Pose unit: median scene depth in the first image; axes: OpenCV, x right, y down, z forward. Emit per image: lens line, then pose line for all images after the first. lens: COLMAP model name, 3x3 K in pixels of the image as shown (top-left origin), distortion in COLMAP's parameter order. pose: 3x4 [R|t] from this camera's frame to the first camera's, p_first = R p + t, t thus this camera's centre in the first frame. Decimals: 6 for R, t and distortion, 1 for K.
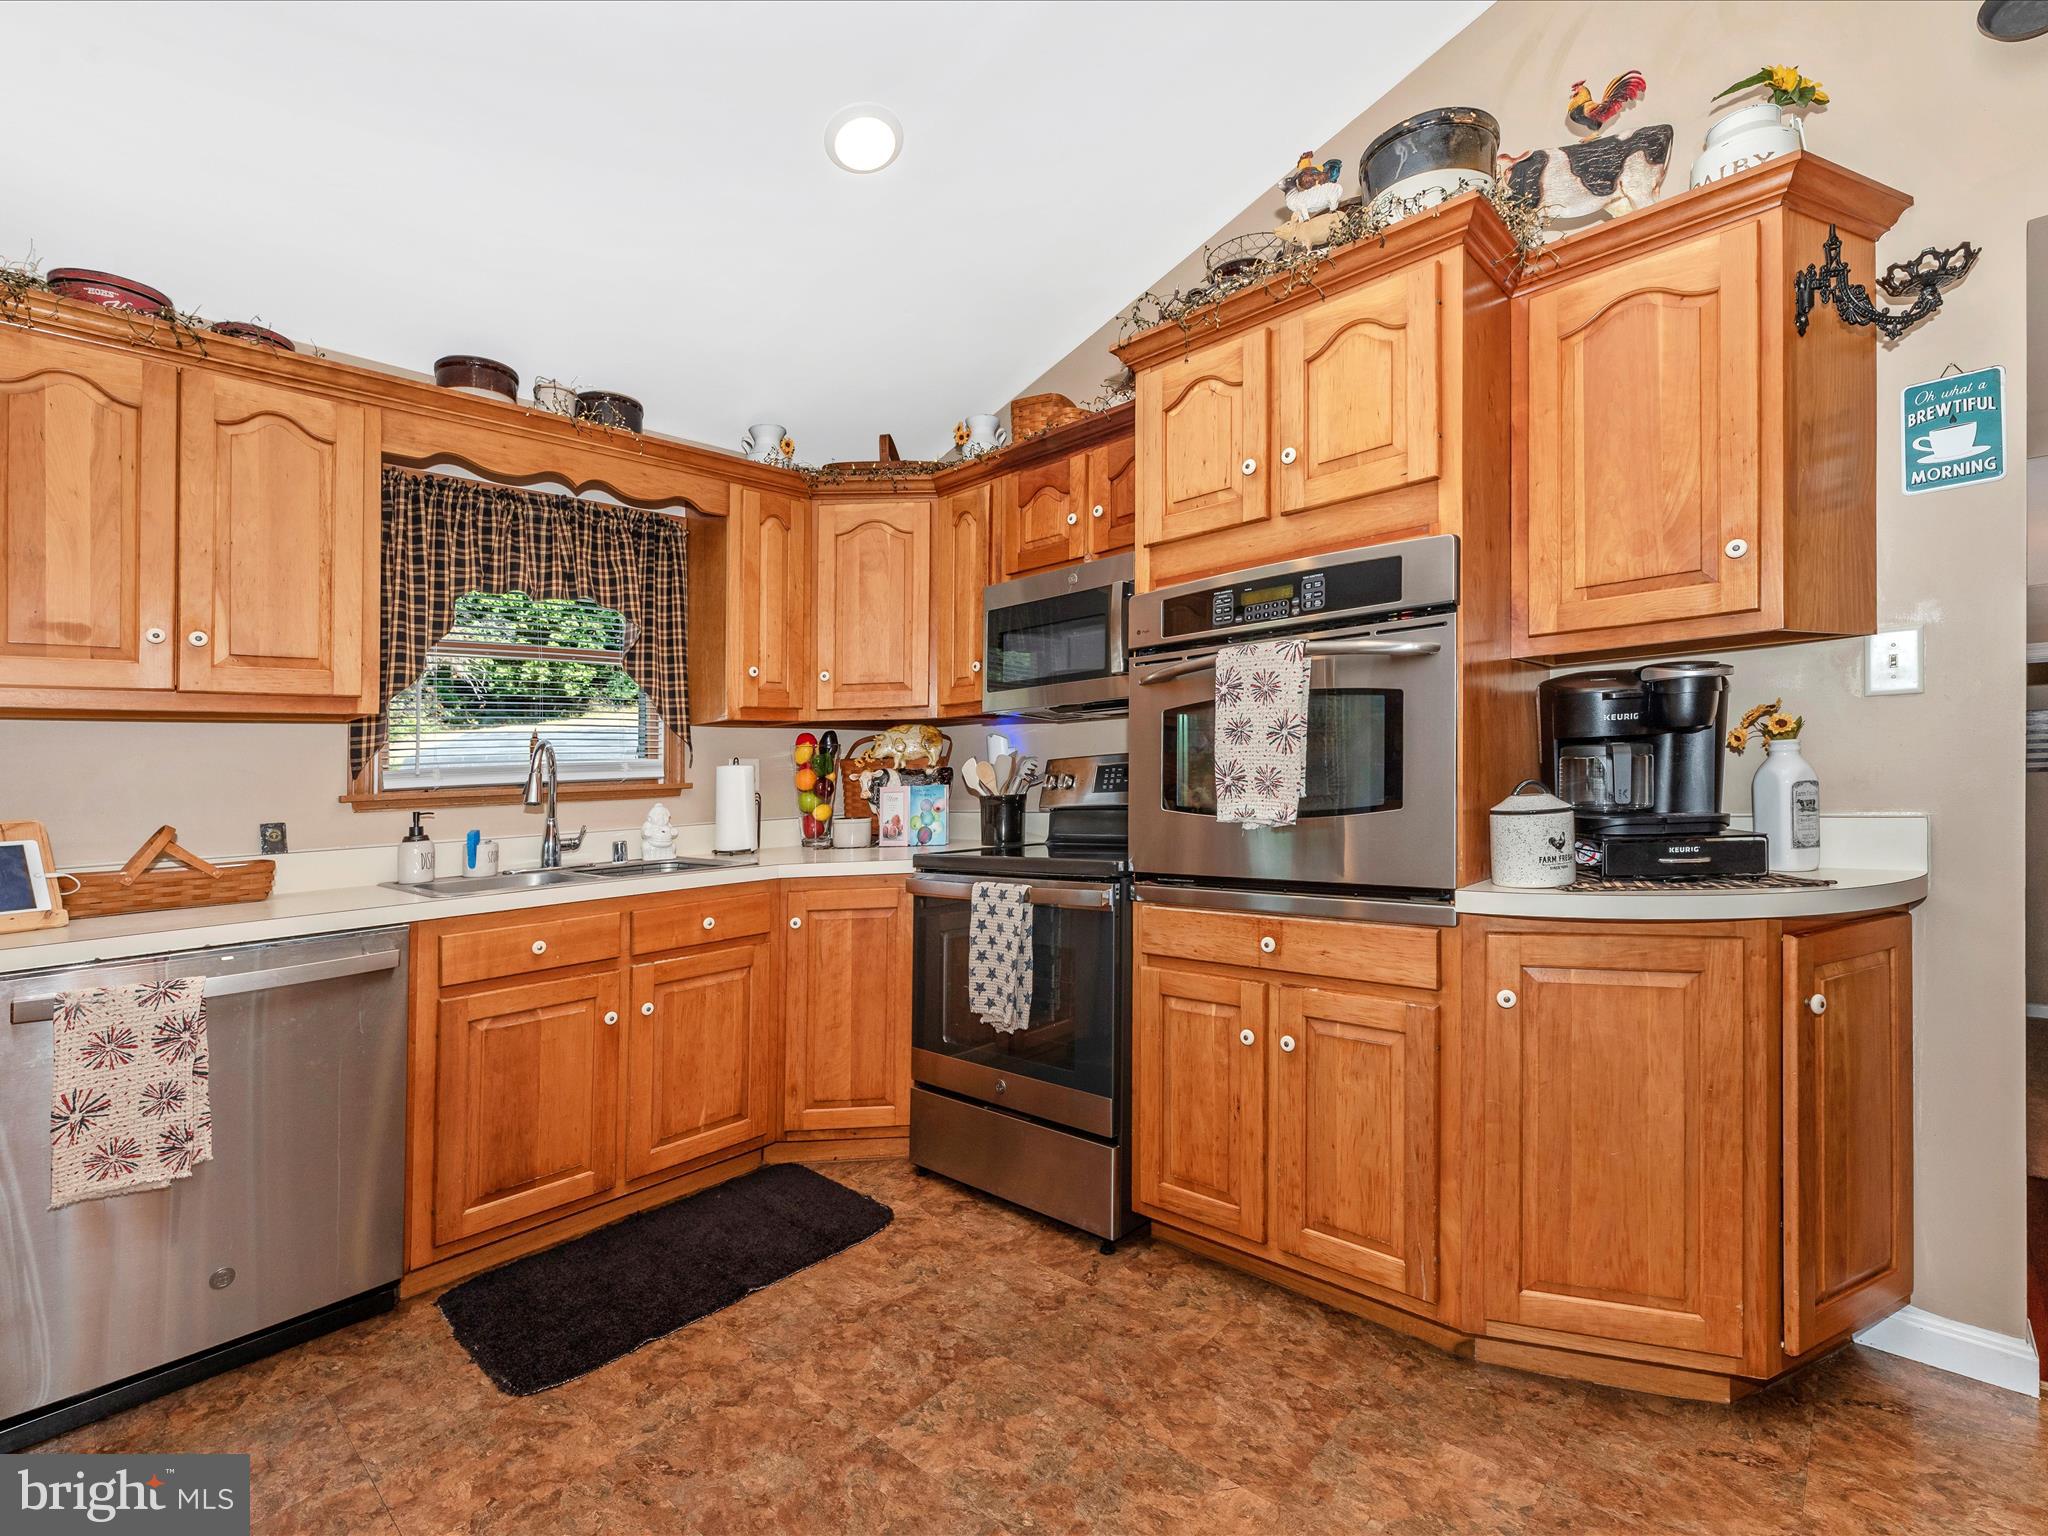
lens RADIAL K [[953.7, 0, 1035.9], [0, 953.7, 782.3], [0, 0, 1]] dist [-0.001258, -0.002604]
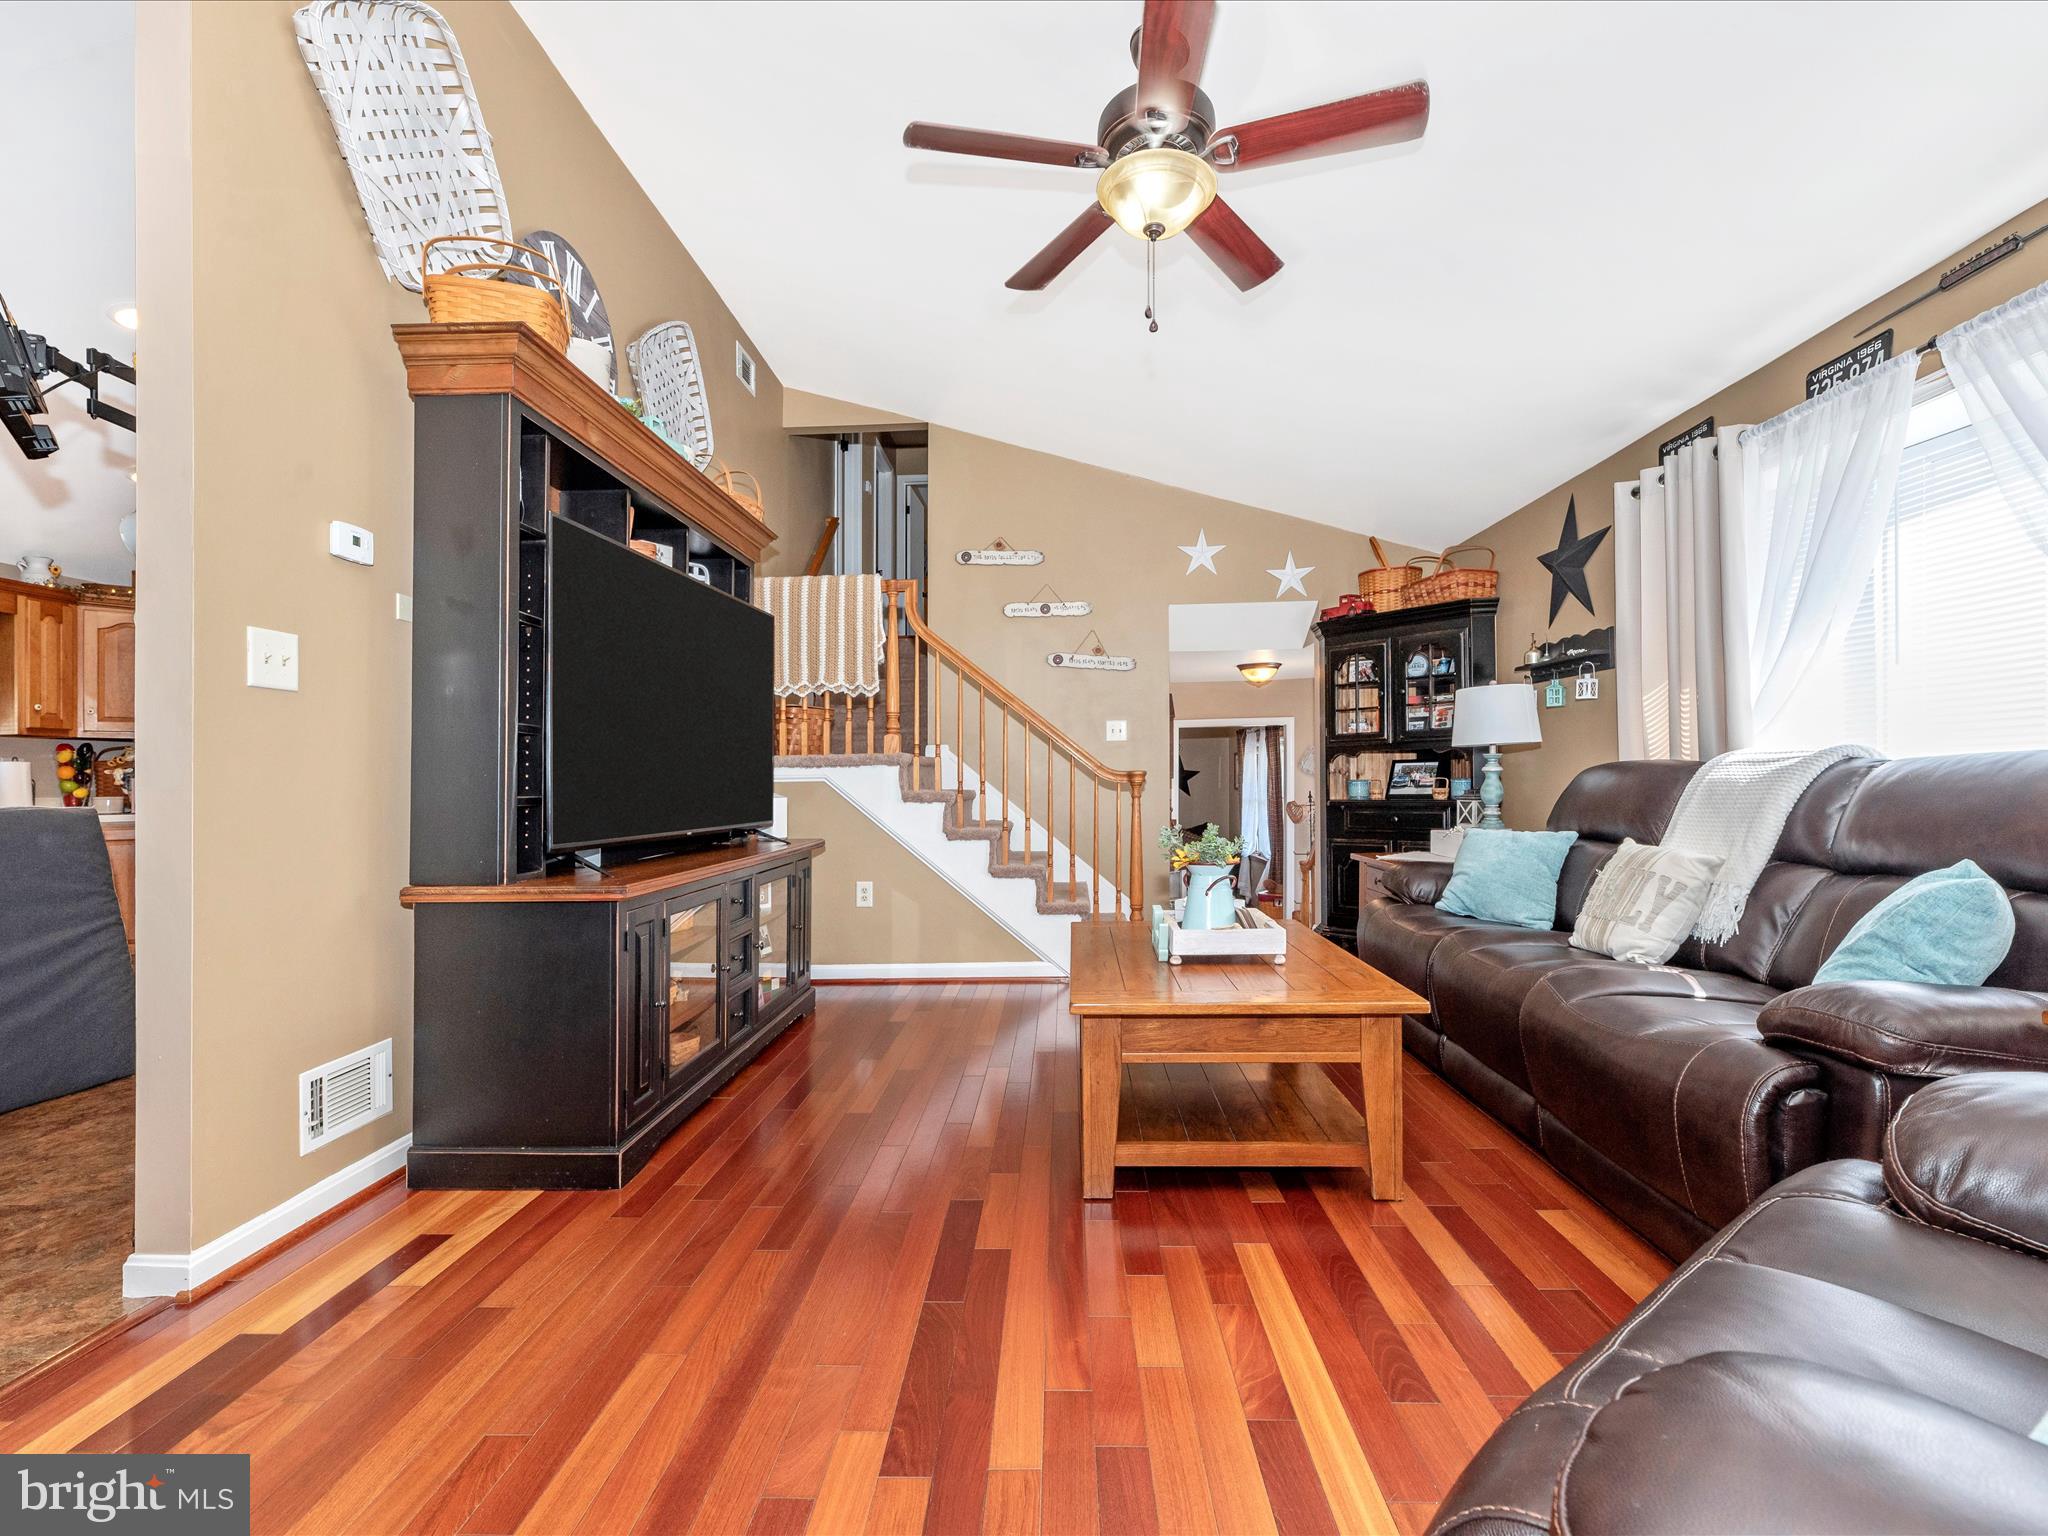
lens RADIAL K [[961.7, 0, 1019.3], [0, 961.7, 775.6], [0, 0, 1]] dist [0.003974, 0.000604]
pose [[0.757006, 0.033253, 0.652561, -0.081855], [-0.008769, 0.999131, -0.040740, 0.056747], [-0.653349, 0.025118, 0.756640, -1.350239]]
